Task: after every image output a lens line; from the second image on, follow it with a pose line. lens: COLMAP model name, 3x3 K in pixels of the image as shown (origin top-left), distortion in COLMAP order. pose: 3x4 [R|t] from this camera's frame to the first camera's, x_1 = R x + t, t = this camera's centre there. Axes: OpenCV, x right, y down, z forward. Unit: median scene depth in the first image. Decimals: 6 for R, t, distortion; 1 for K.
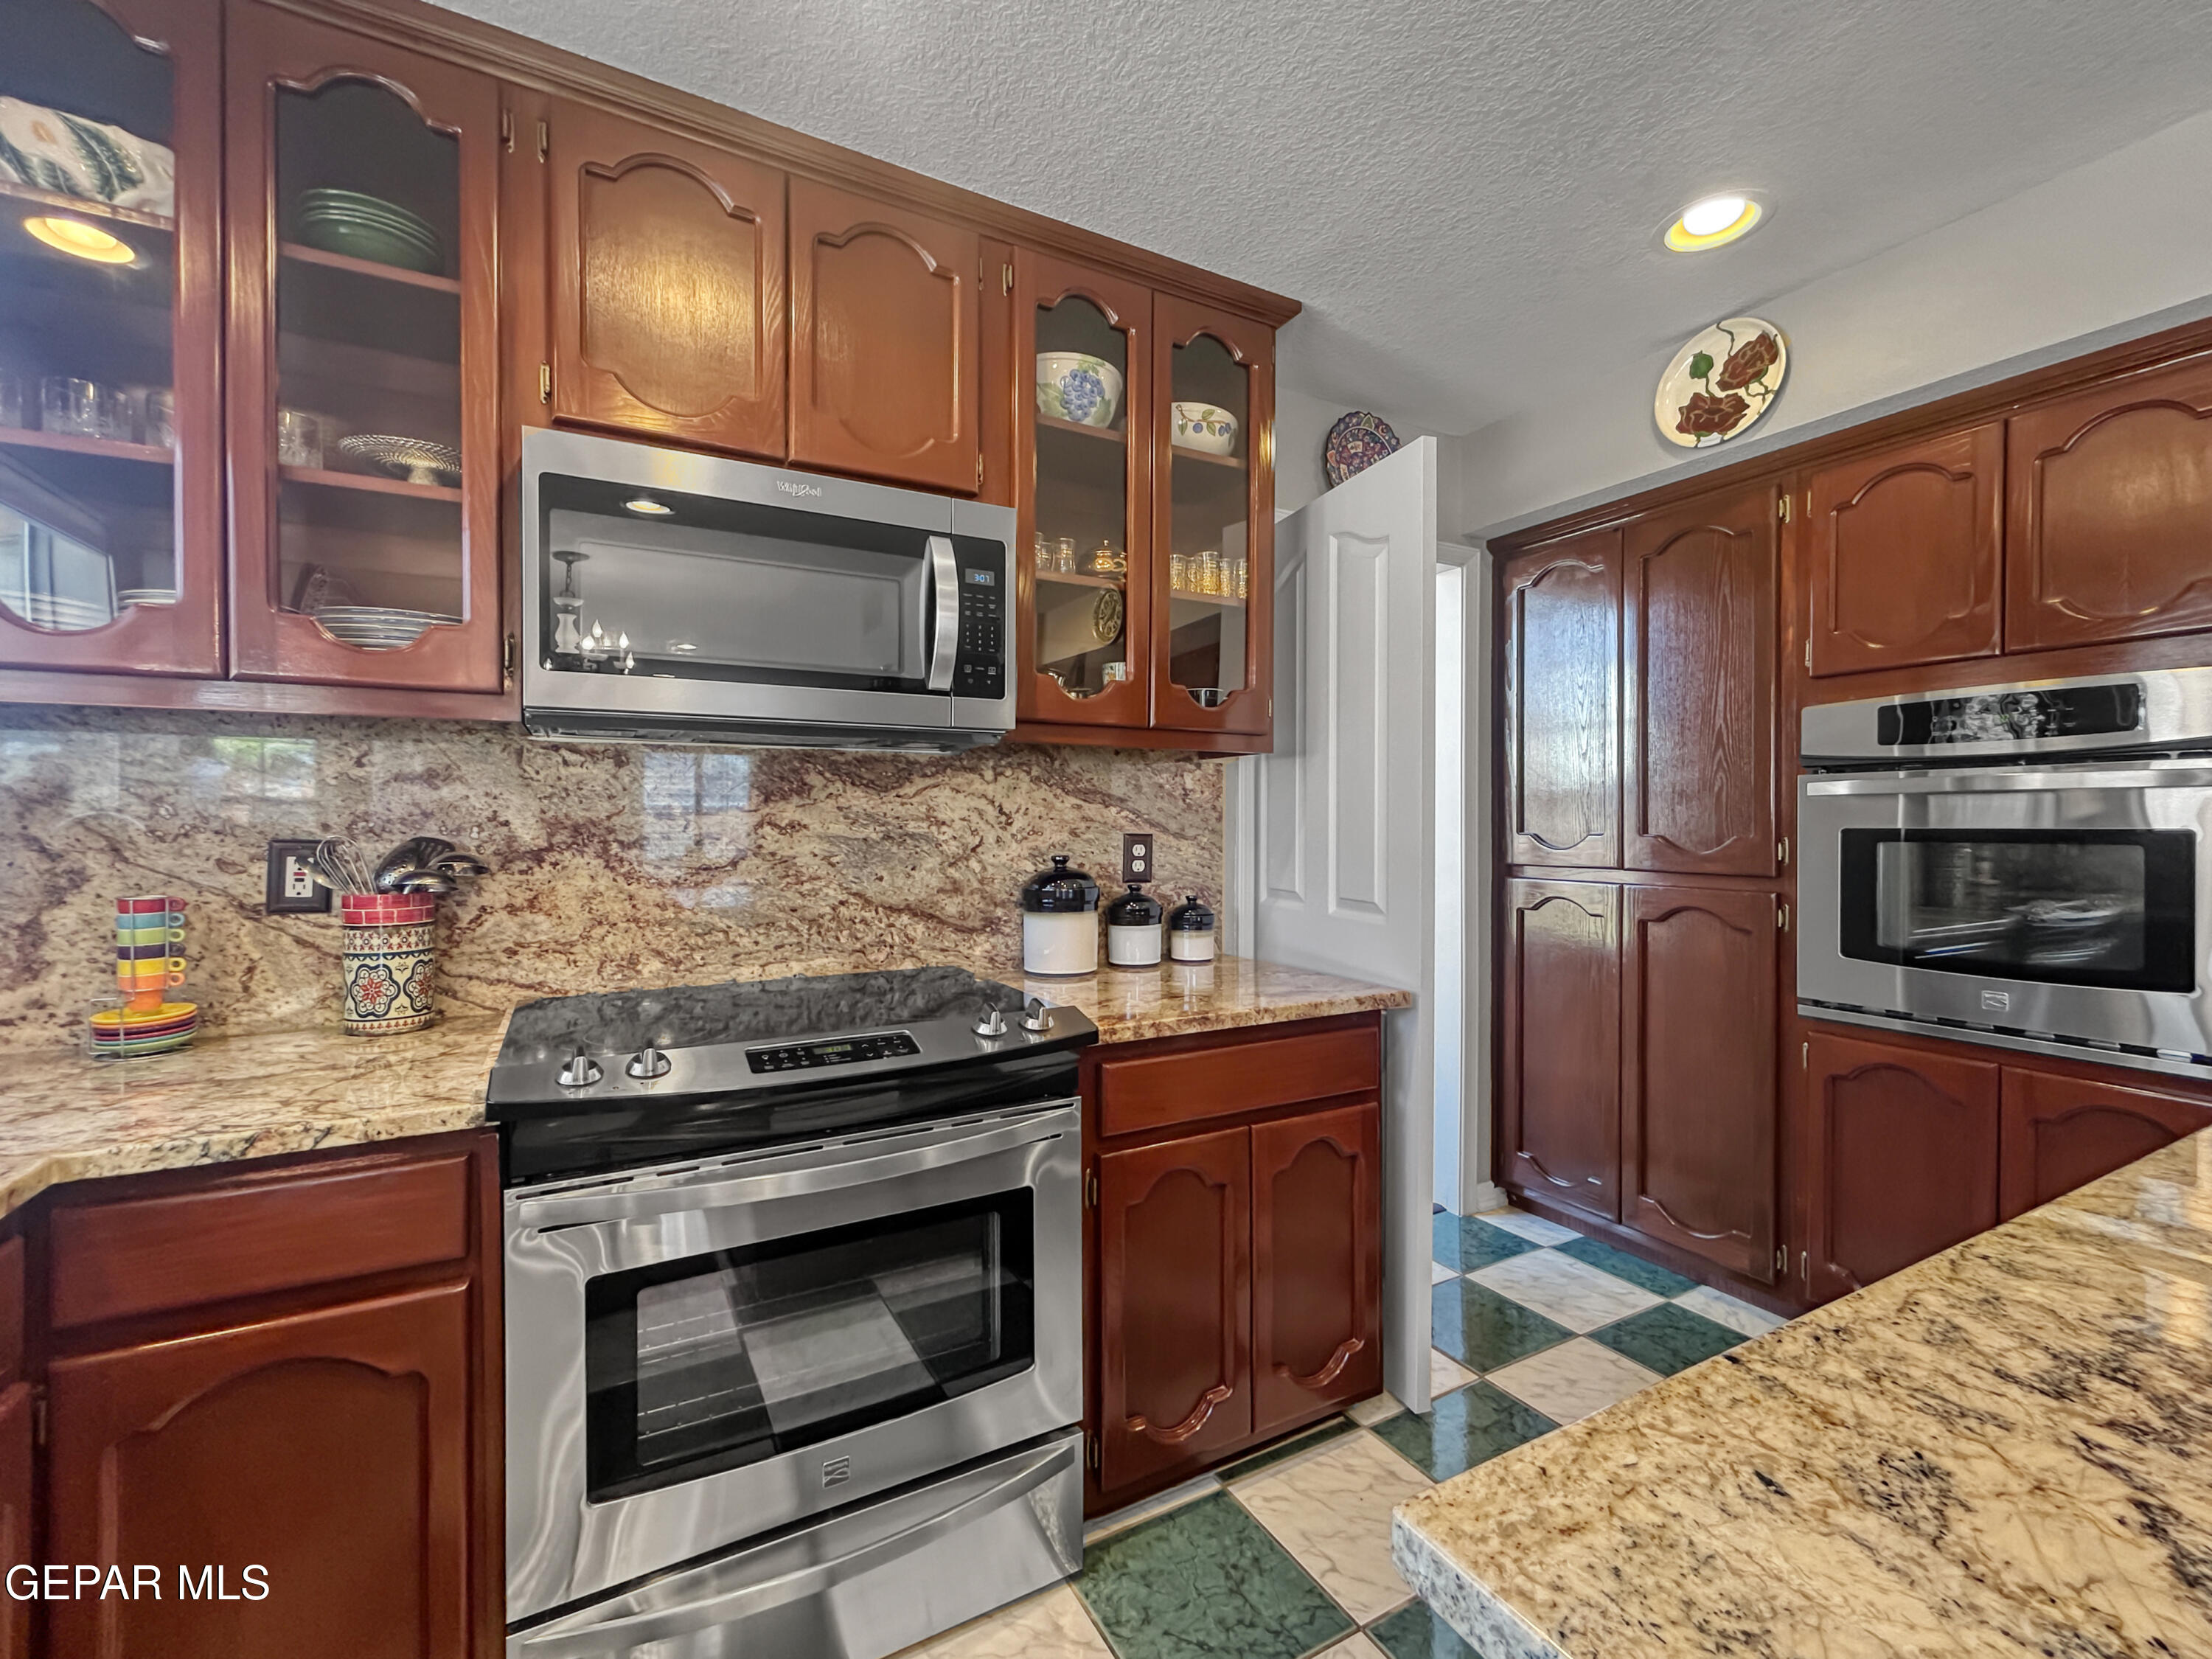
lens RADIAL K [[907.7, 0, 1143.9], [0, 907.7, 822.4], [0, 0, 1]] dist [-0.002444, -0.000258]
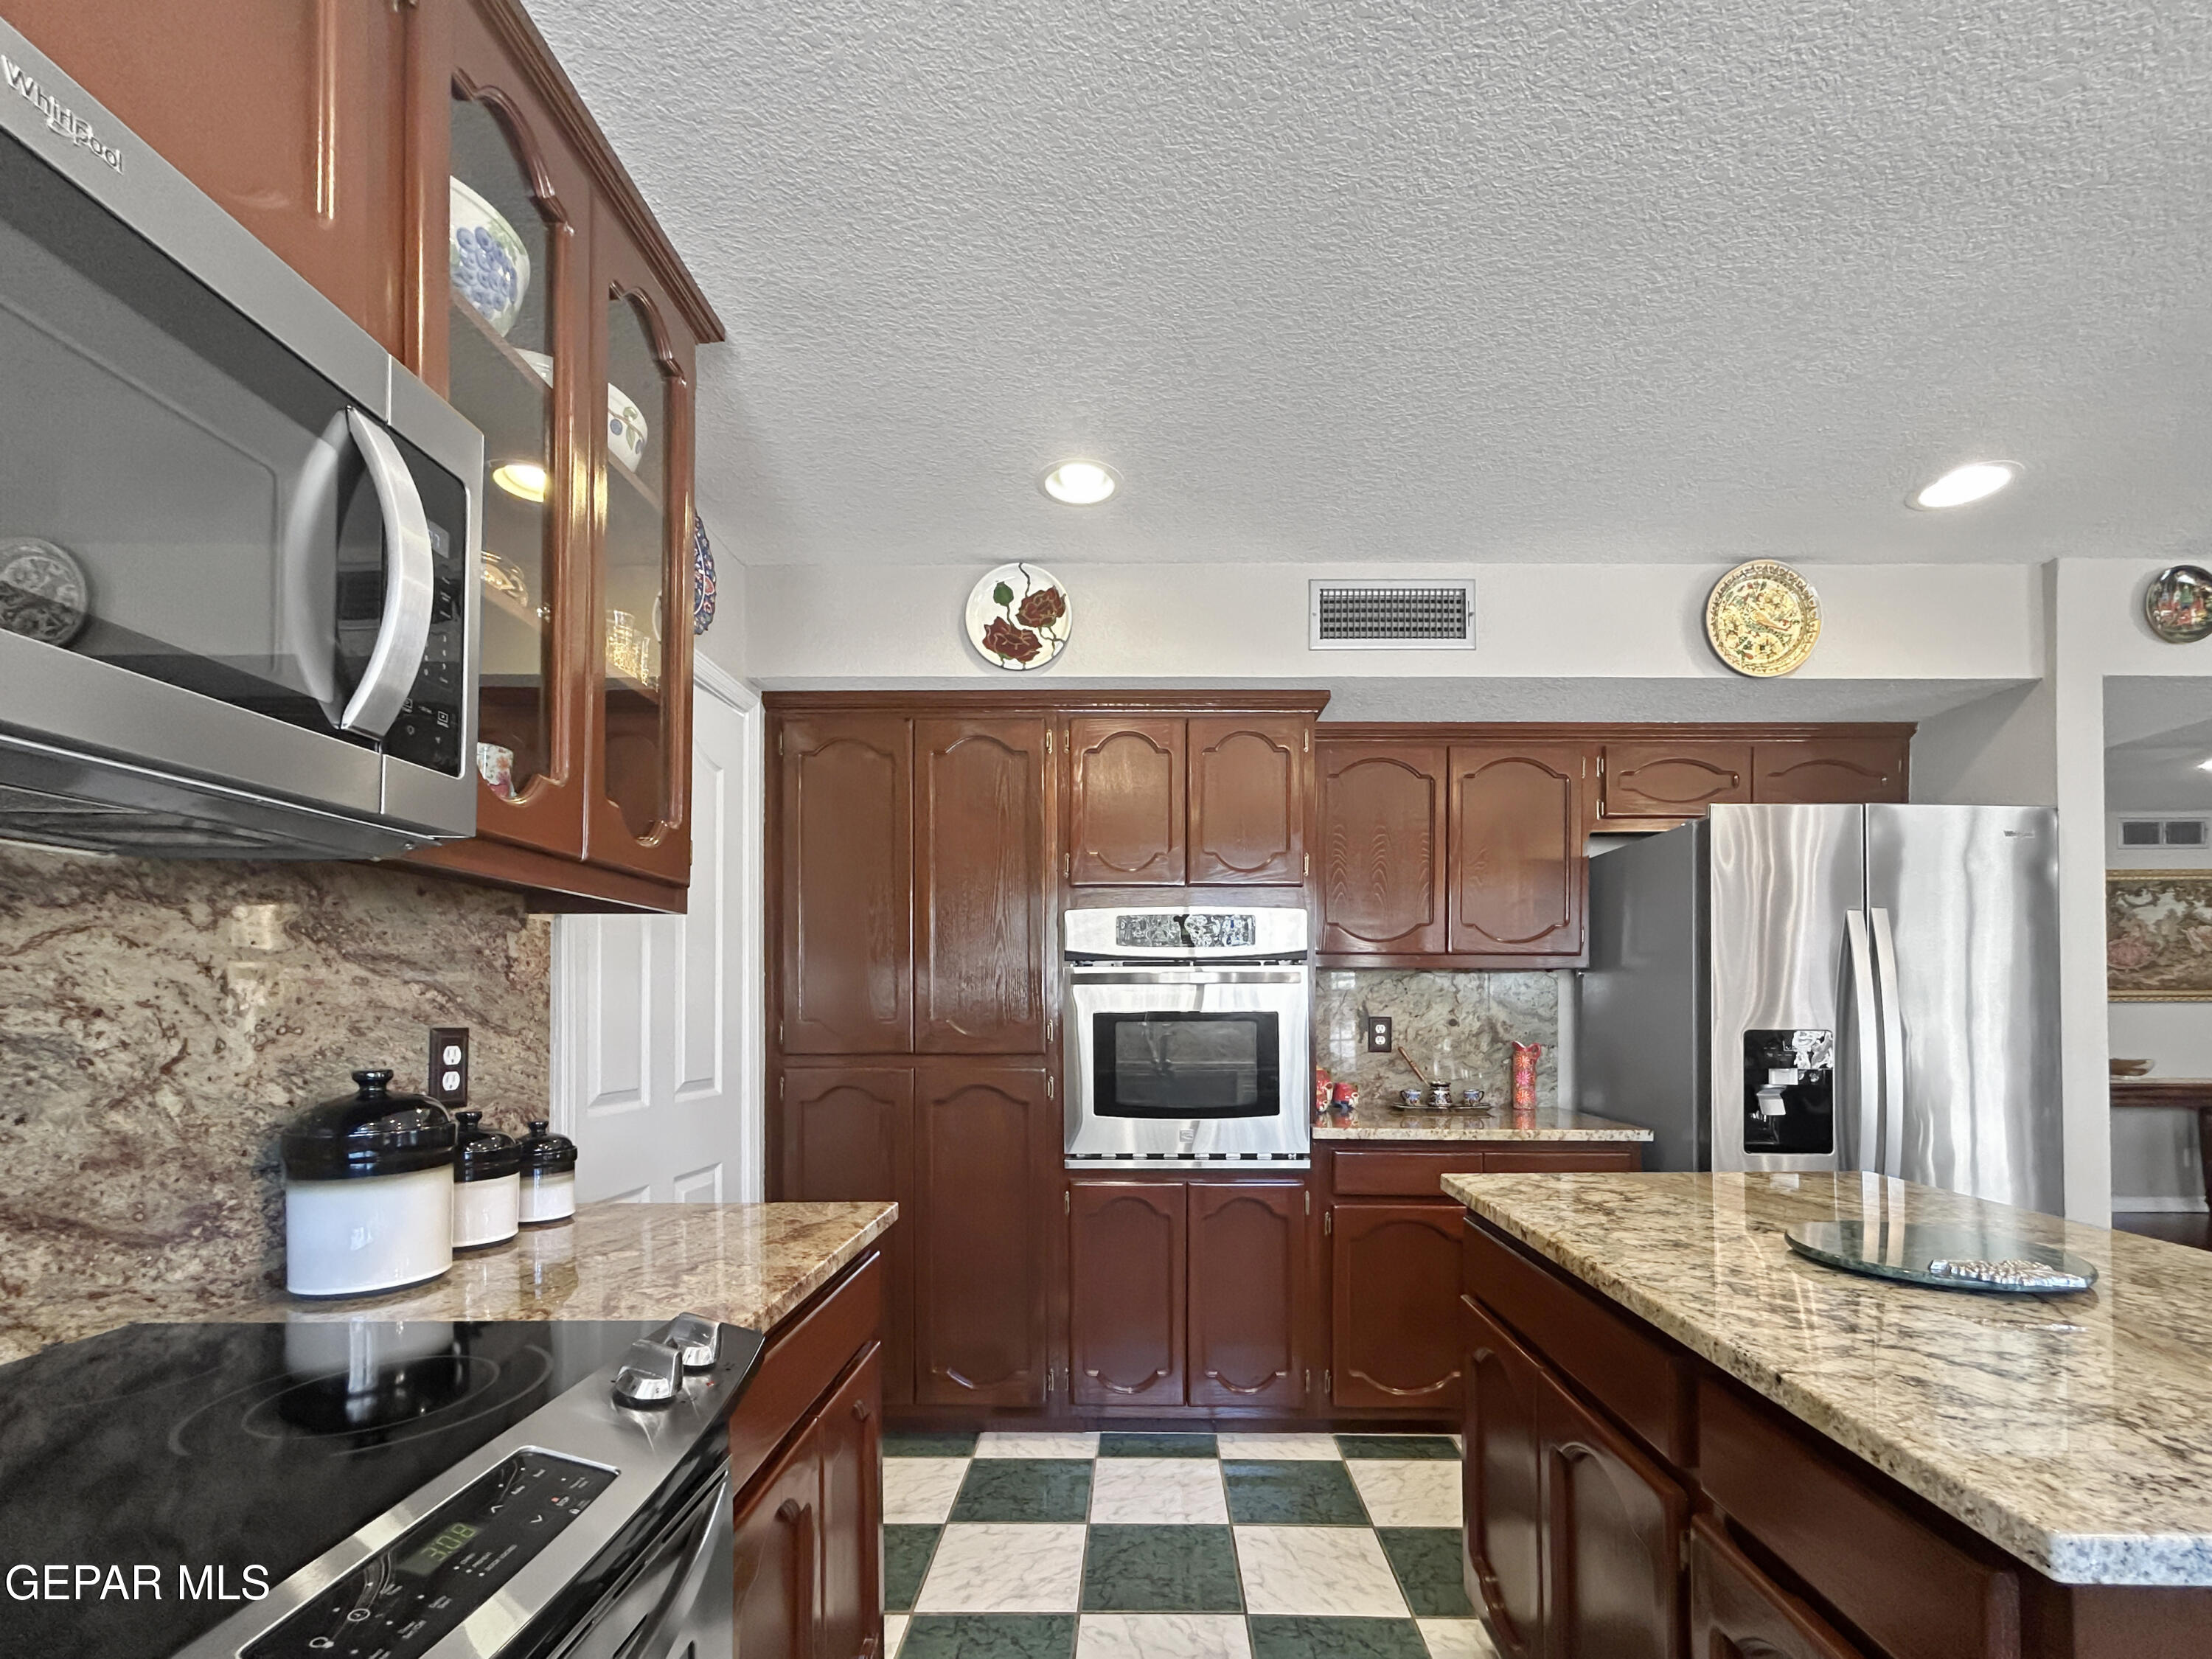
lens RADIAL K [[972.1, 0, 1080.1], [0, 972.1, 991.8], [0, 0, 1]] dist [-0.000759, 0.000095]
pose [[0.524231, 0.010683, 0.851509, -0.375283], [0.003893, 0.999881, -0.014941, -0.000541], [-0.851567, 0.011148, 0.524127, 0.331607]]
